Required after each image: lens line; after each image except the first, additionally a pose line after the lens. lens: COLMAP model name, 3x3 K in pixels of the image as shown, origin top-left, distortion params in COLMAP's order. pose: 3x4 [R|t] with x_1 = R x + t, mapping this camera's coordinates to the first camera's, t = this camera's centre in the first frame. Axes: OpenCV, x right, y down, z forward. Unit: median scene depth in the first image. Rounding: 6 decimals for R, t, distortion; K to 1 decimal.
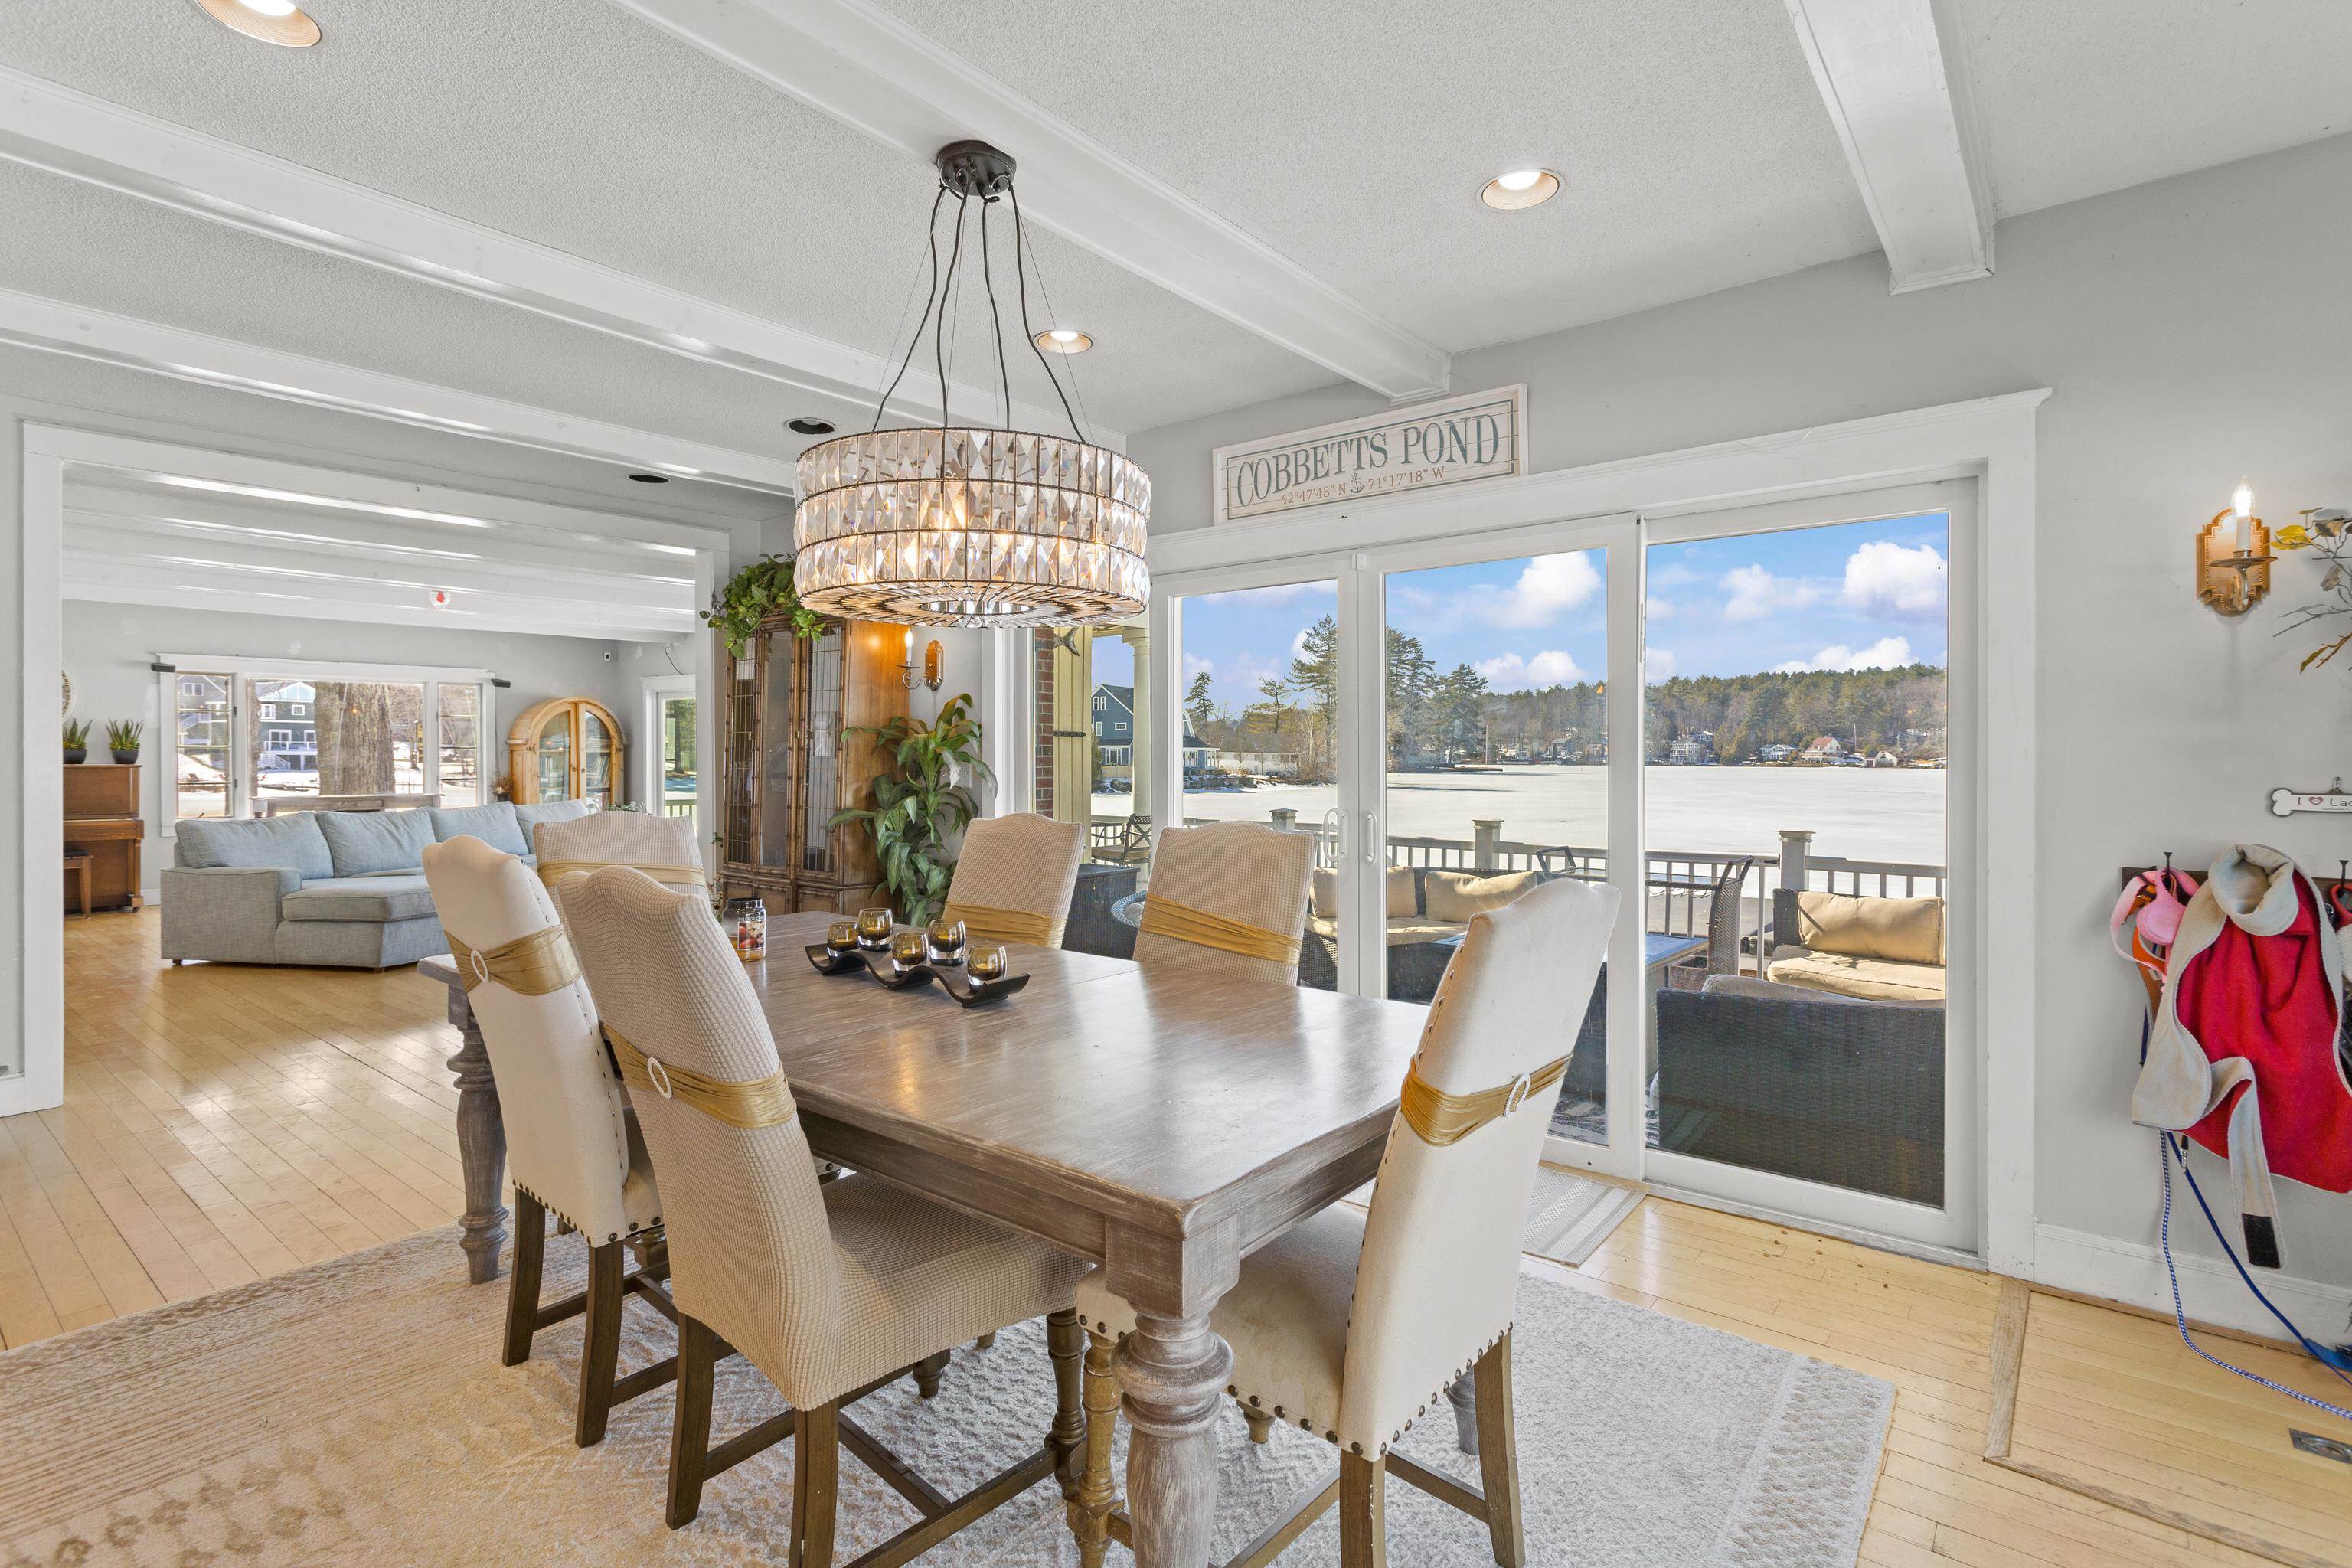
lens RADIAL K [[1114.2, 0, 1188.4], [0, 1114.2, 769.6], [0, 0, 1]] dist [0.002438, 0.000839]
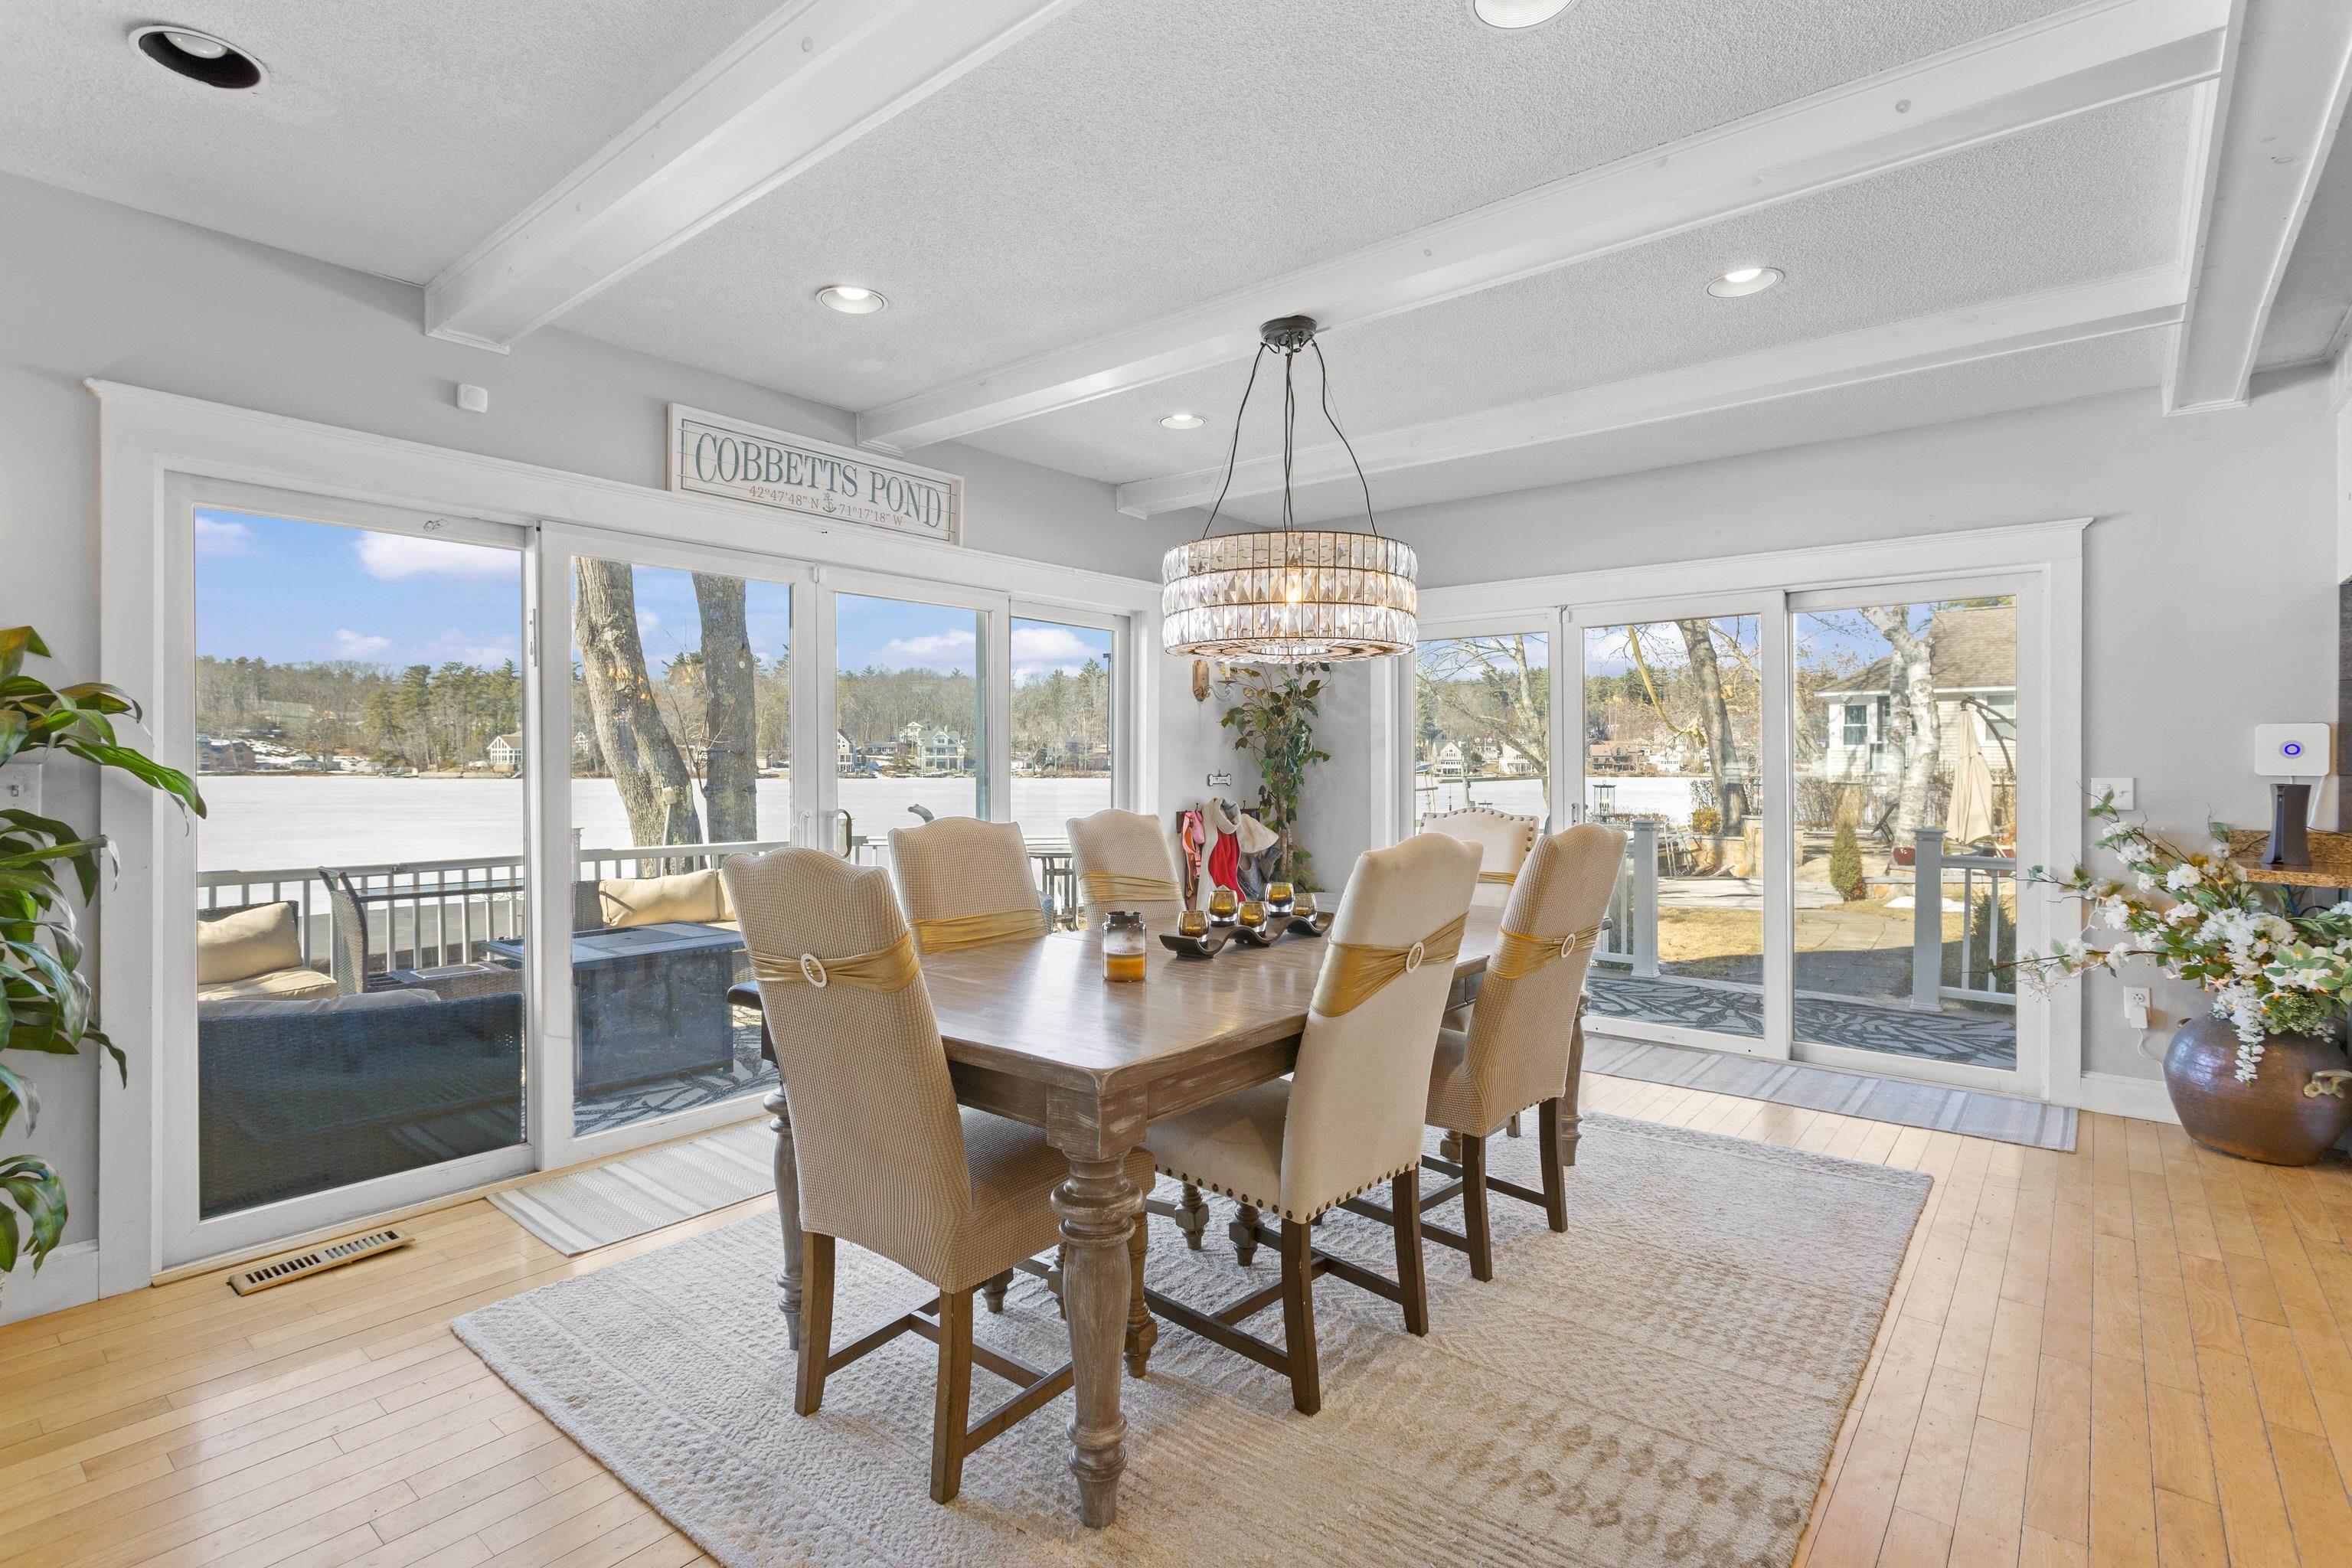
lens RADIAL K [[1117.3, 0, 1194.7], [0, 1117.3, 767.7], [0, 0, 1]] dist [-0.004068, 0.000273]
pose [[0.005330, -0.005656, 0.999970, -0.303918], [0.007320, 0.999957, 0.005617, -0.002759], [-0.999959, 0.007290, 0.005371, 0.215626]]
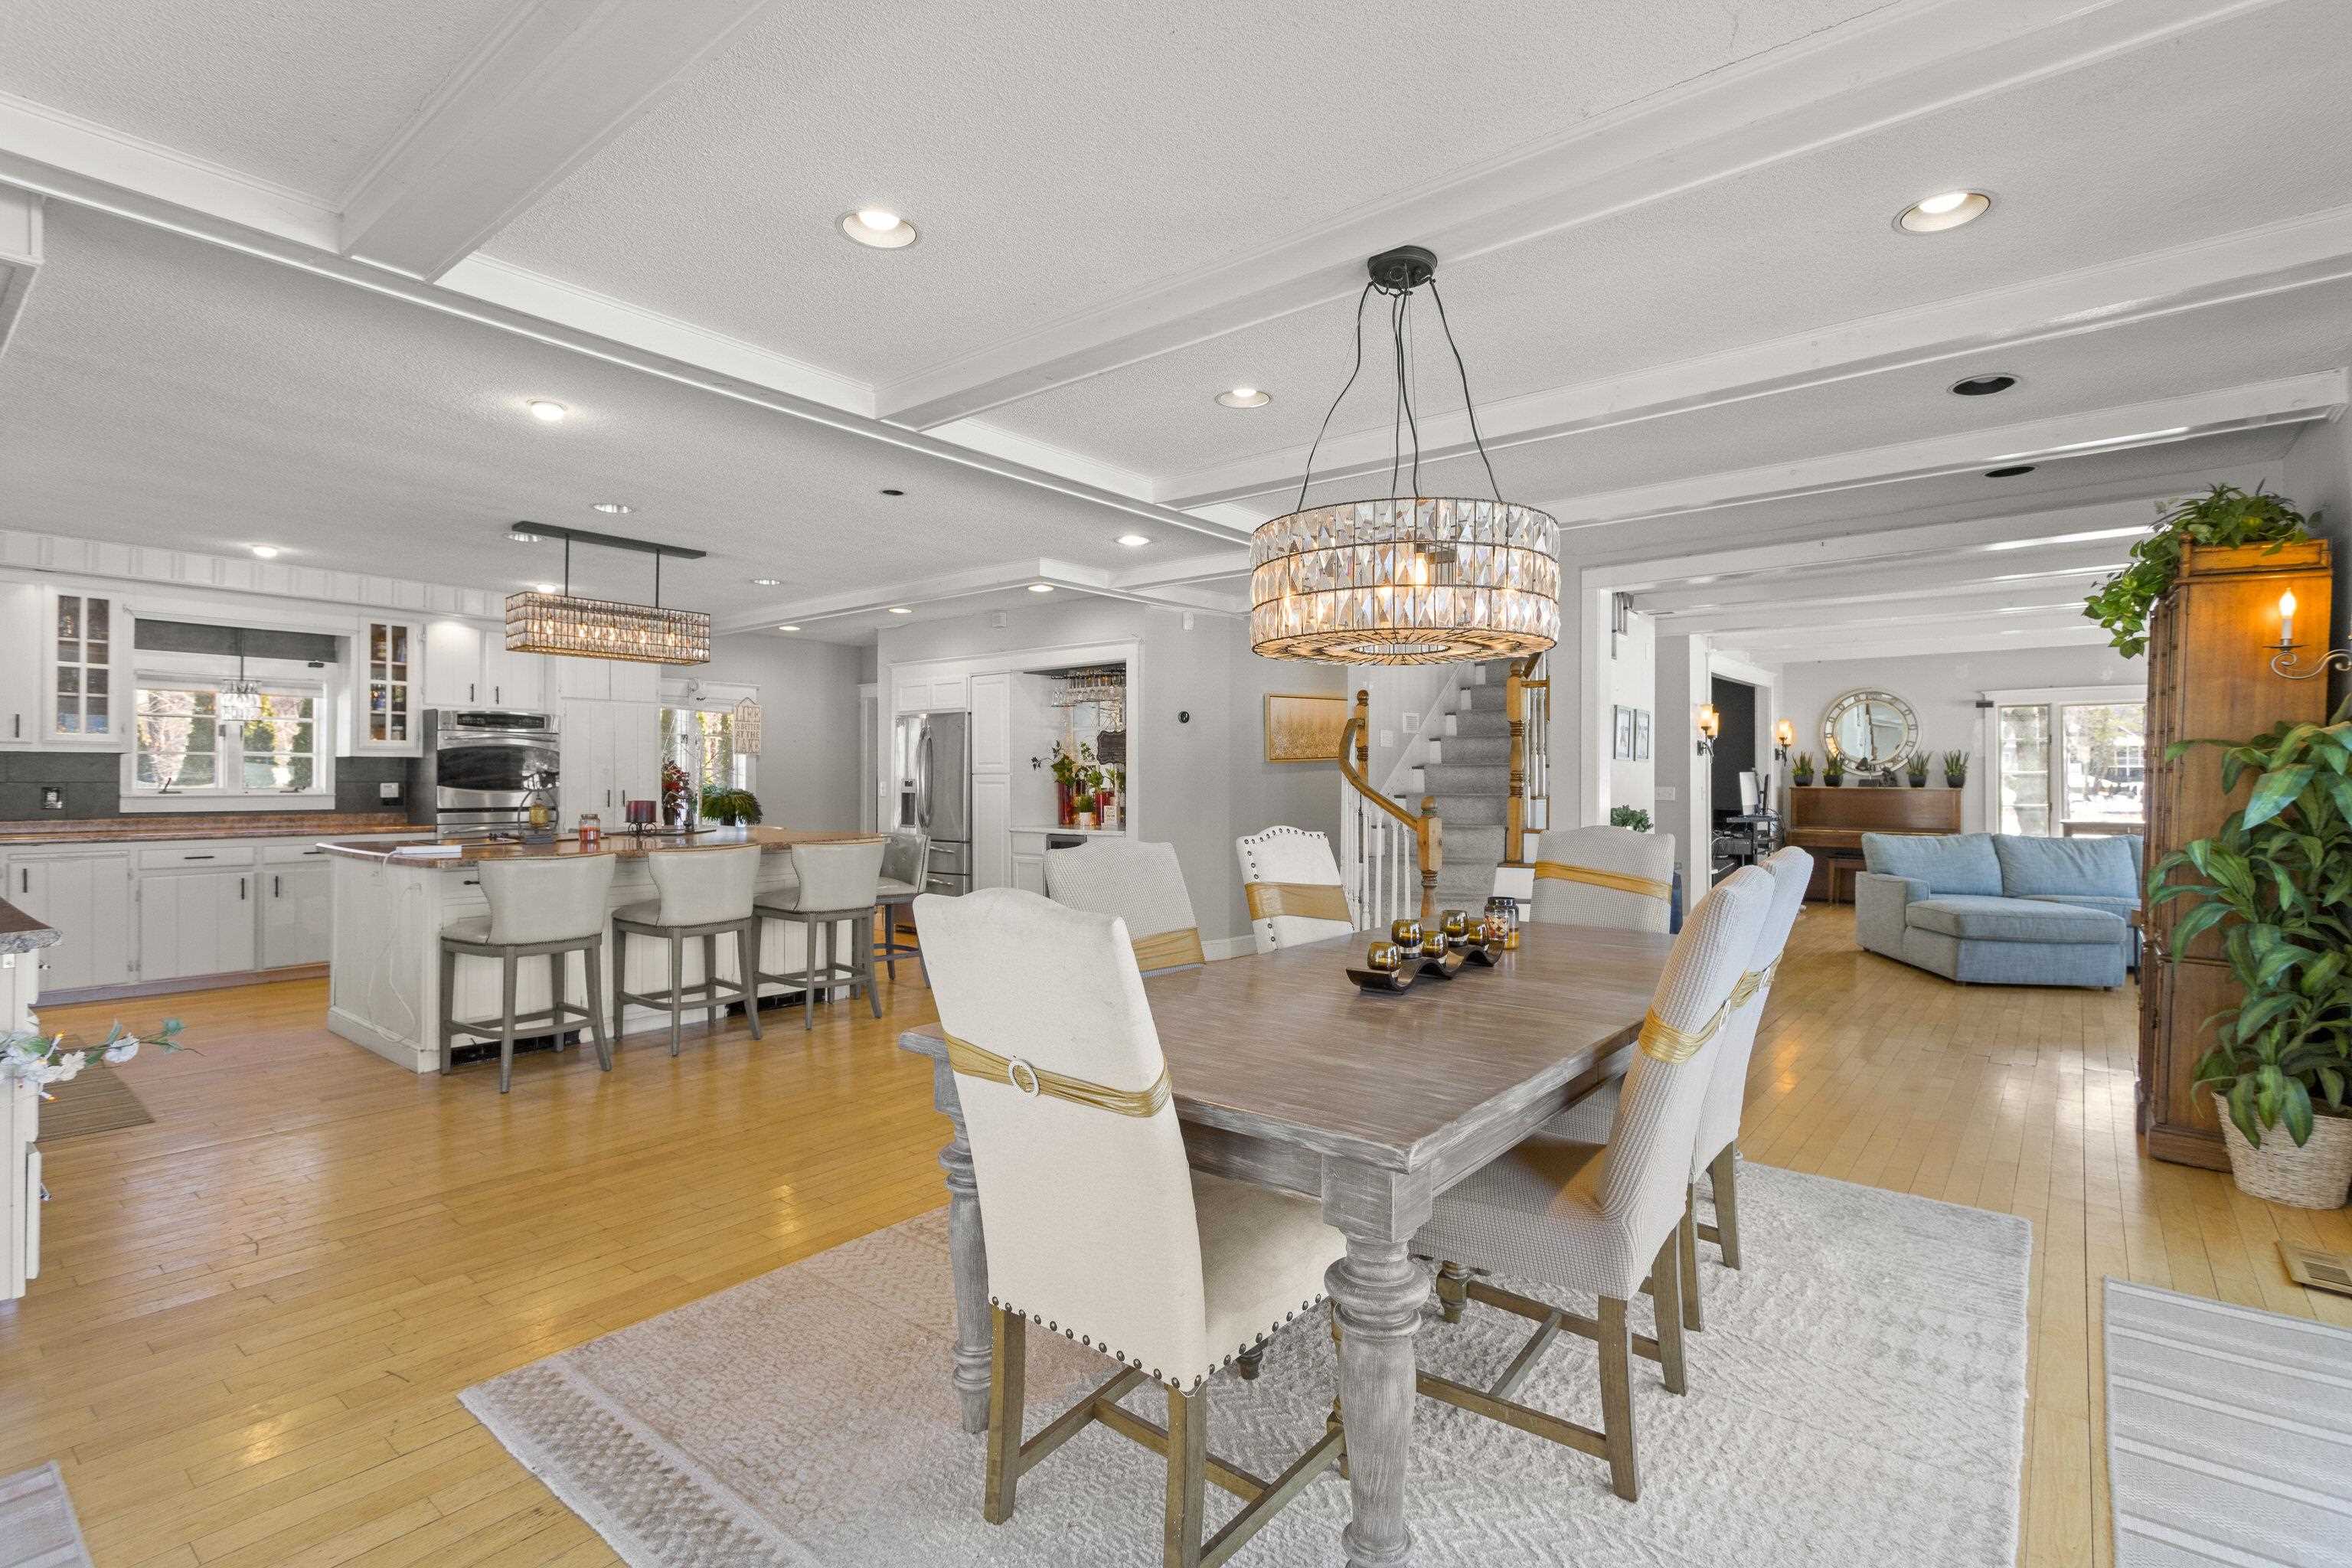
lens RADIAL K [[1114.2, 0, 1188.4], [0, 1114.2, 769.6], [0, 0, 1]] dist [0.002438, 0.000839]
pose [[0.000341, -0.011902, -0.999929, 0.184008], [-0.009914, 0.999880, -0.011905, -0.001424], [0.999951, 0.009917, 0.000223, 0.152120]]
